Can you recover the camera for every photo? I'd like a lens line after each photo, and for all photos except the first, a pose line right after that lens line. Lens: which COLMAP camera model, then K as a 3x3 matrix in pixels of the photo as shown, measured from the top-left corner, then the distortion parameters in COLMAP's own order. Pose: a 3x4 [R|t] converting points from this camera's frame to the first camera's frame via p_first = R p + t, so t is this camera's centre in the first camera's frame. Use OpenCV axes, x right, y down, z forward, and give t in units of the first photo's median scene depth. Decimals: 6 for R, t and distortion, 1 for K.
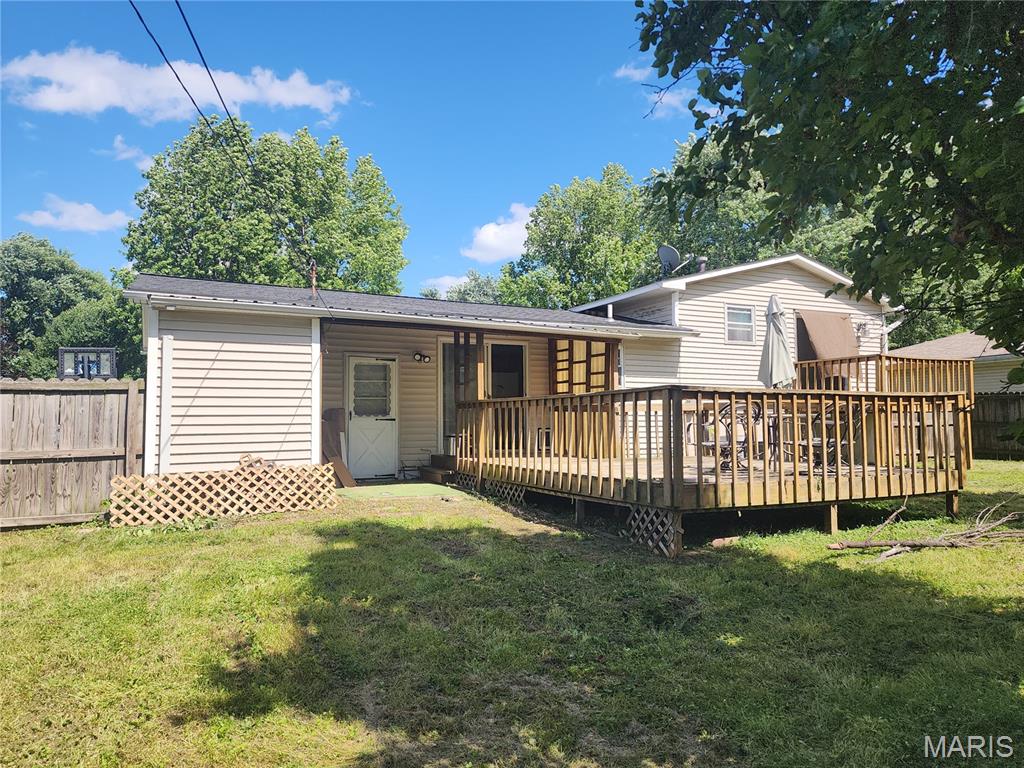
lens RADIAL K [[679.4, 0, 512.8], [0, 679.4, 383.6], [0, 0, 1]] dist [0.085840, -0.078665]
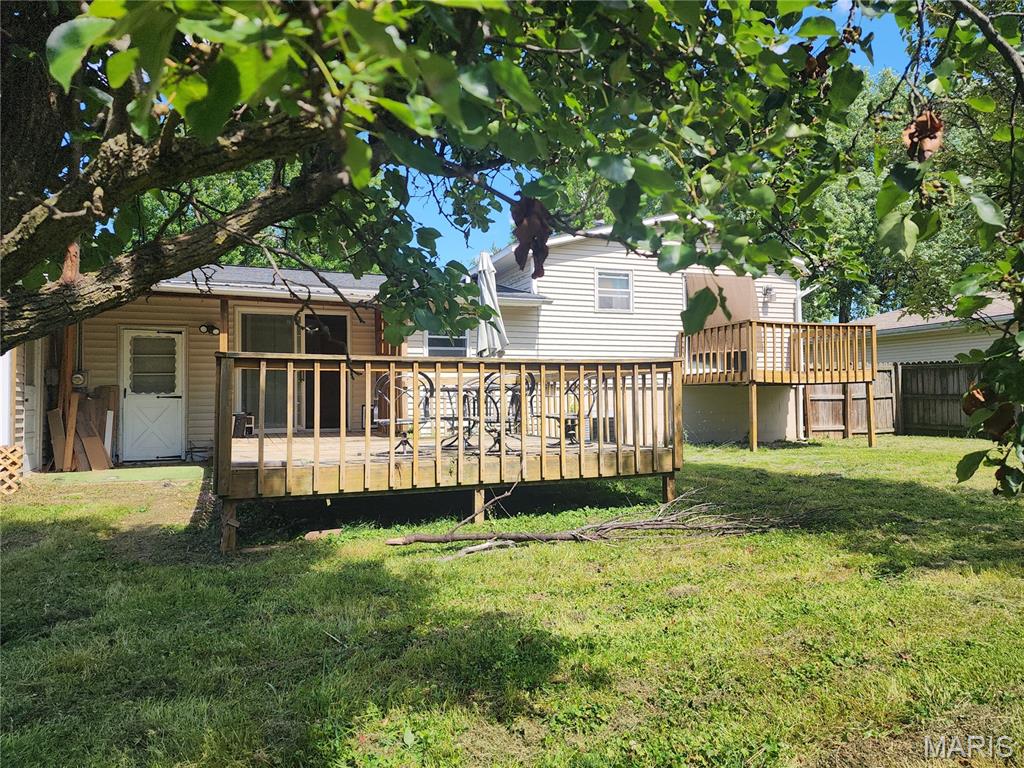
lens RADIAL K [[679.4, 0, 509.8], [0, 679.4, 382.4], [0, 0, 1]] dist [0.085840, -0.078665]
pose [[0.997726, -0.009940, -0.066665, 0.334268], [0.011939, 0.999489, 0.029668, 0.010381], [0.066336, -0.030396, 0.997334, 0.095499]]
